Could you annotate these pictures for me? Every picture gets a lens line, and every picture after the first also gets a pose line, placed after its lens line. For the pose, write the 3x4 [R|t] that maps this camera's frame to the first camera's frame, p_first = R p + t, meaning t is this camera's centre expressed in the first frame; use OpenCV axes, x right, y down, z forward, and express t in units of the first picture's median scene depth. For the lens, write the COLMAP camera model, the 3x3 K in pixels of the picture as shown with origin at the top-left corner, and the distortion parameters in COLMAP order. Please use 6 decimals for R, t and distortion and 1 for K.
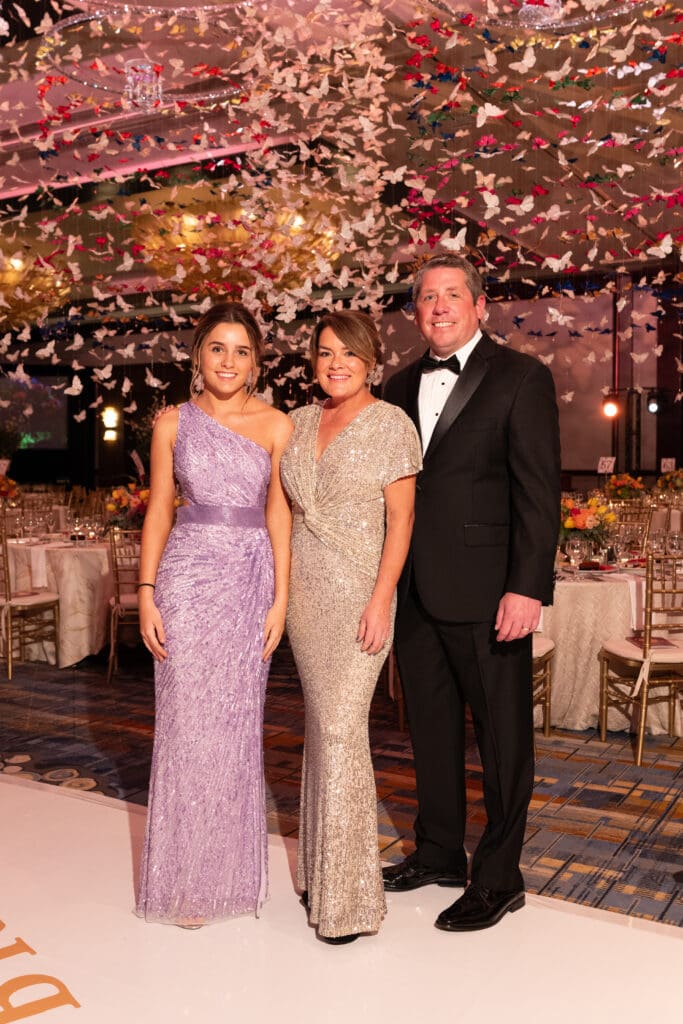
lens RADIAL K [[1013.0, 0, 328.9], [0, 1013.0, 492.0], [0, 0, 1]] dist [-0.016857, 0.000000]
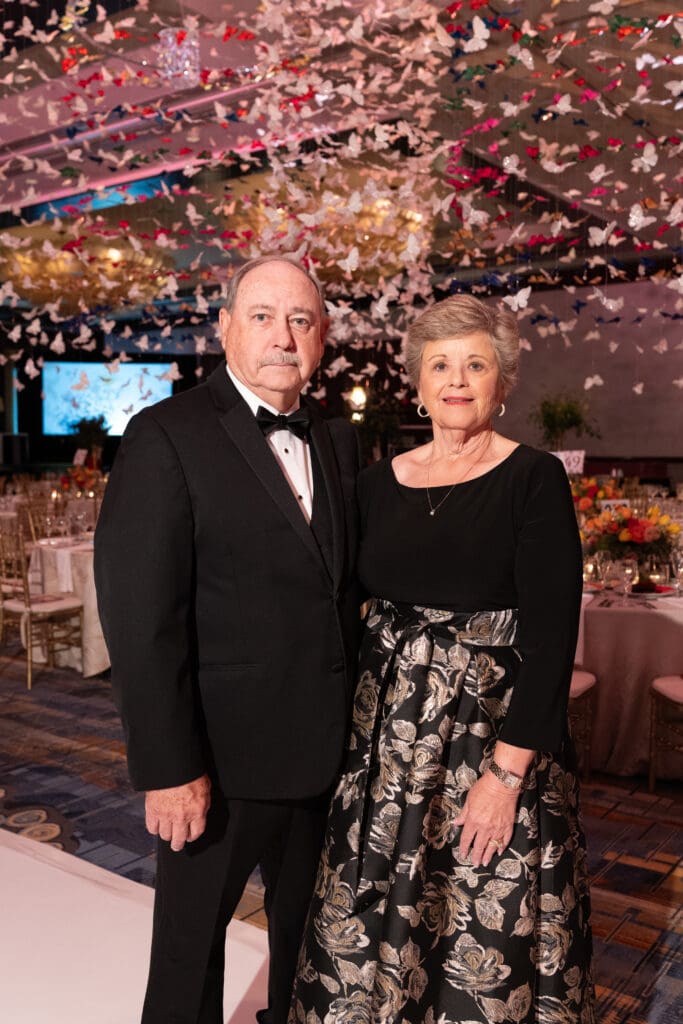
lens RADIAL K [[974.4, 0, 343.1], [0, 974.4, 508.5], [0, 0, 1]] dist [-0.014454, 0.000000]
pose [[0.995358, 0.008068, -0.095905, 0.073343], [-0.004592, 0.999326, 0.036411, -0.022192], [0.096134, -0.035801, 0.994724, 0.131742]]
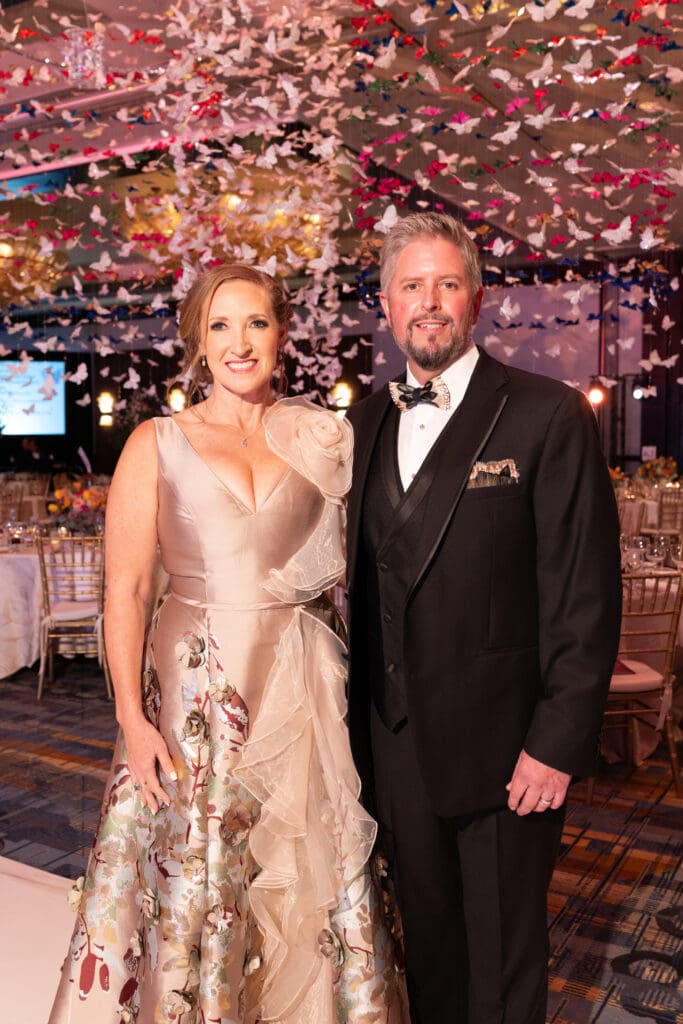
lens RADIAL K [[974.4, 0, 346.6], [0, 974.4, 508.5], [0, 0, 1]] dist [-0.014454, 0.000000]
pose [[0.999885, -0.001562, 0.015060, 0.058700], [0.000998, 0.999300, 0.037391, -0.023143], [-0.015108, -0.037372, 0.999187, 0.106637]]
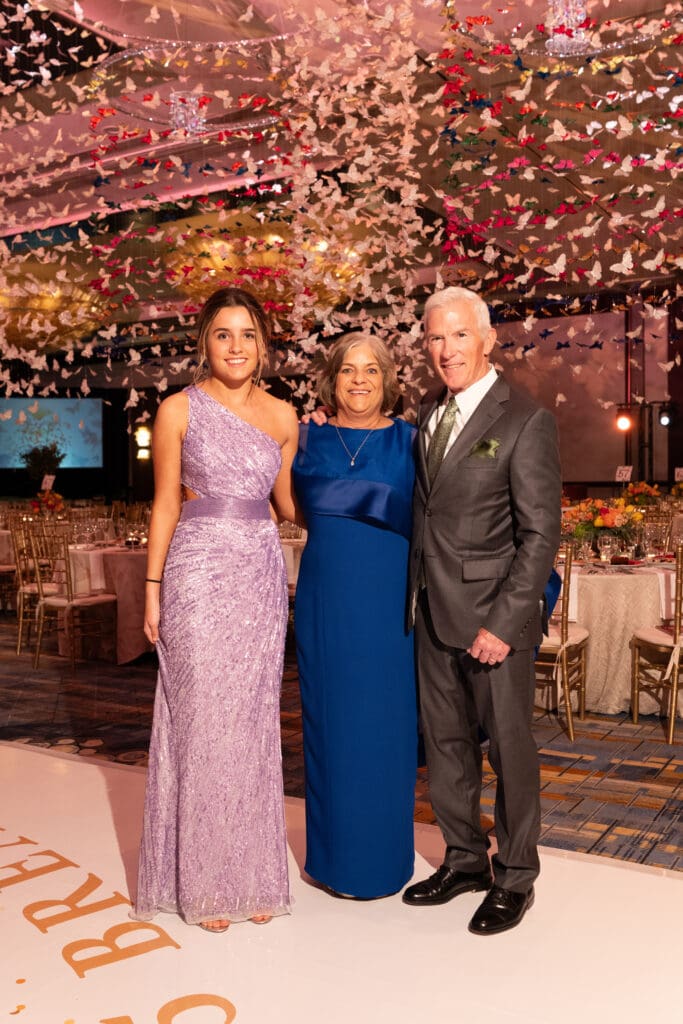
lens RADIAL K [[974.4, 0, 338.7], [0, 974.4, 513.2], [0, 0, 1]] dist [-0.014454, 0.000000]
pose [[0.999893, -0.010202, -0.010438, -0.024846], [0.010255, 0.999935, 0.005080, 0.013509], [0.010386, -0.005187, 0.999933, -0.025444]]
